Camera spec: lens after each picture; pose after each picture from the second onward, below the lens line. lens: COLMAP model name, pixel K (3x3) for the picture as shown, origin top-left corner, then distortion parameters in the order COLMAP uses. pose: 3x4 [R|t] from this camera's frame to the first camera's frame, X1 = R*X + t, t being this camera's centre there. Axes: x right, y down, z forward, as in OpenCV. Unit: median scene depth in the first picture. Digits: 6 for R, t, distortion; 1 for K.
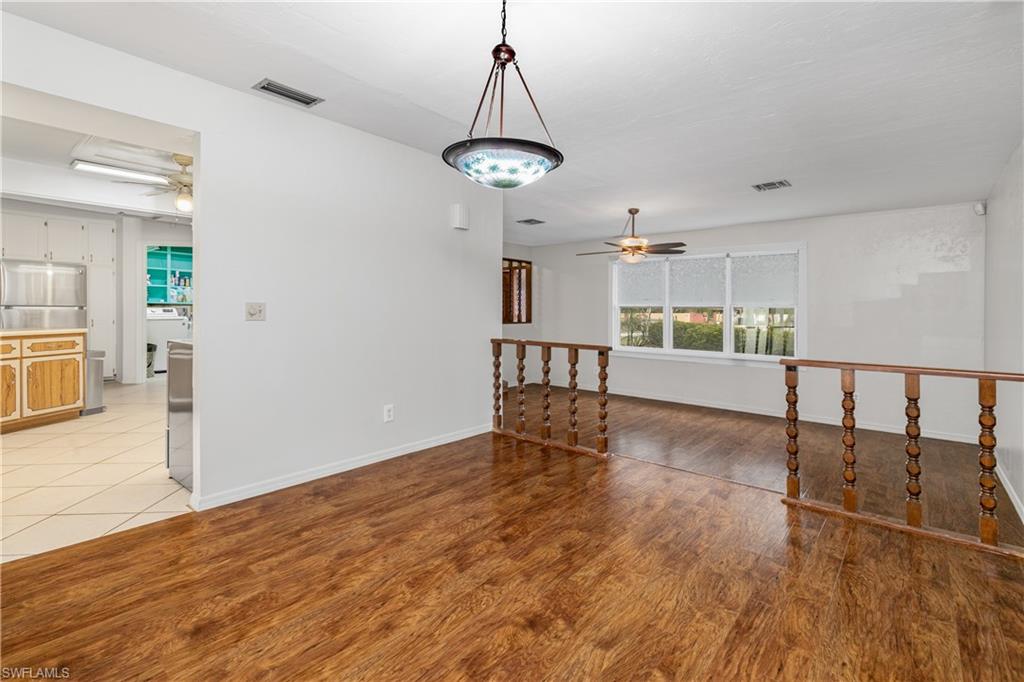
lens RADIAL K [[475.0, 0, 493.2], [0, 475.0, 310.2], [0, 0, 1]] dist [0.008232, -0.000919]
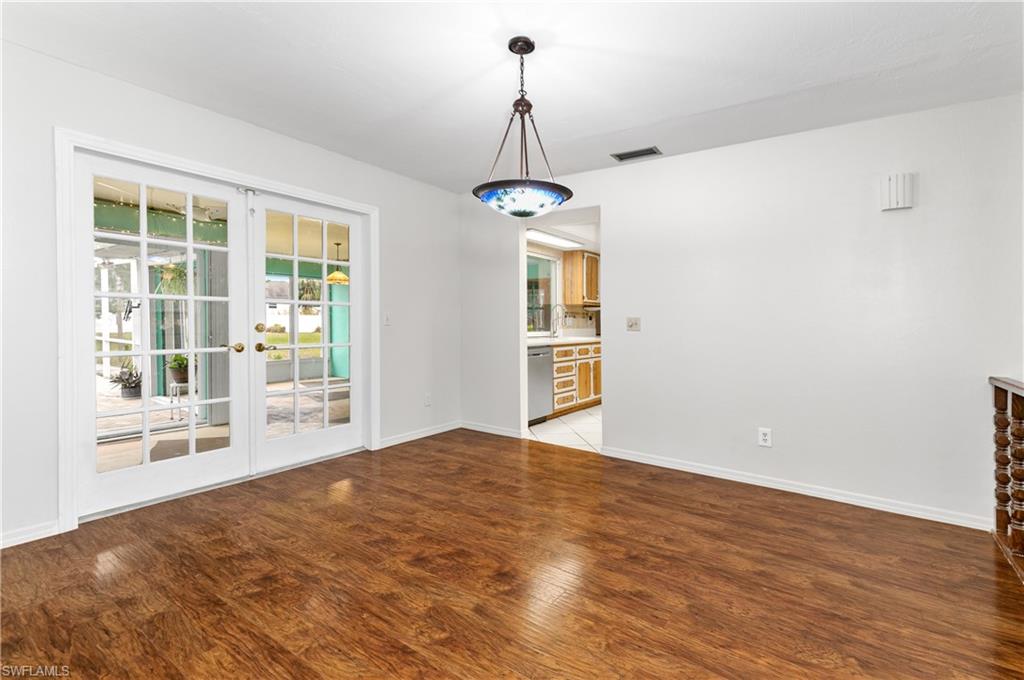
lens RADIAL K [[475.0, 0, 549.5], [0, 475.0, 335.4], [0, 0, 1]] dist [0.008232, -0.000919]
pose [[0.135408, 0.024383, -0.990490, 0.934255], [-0.019721, 0.999565, 0.021911, 0.012815], [0.990594, 0.016566, 0.135830, 0.683739]]
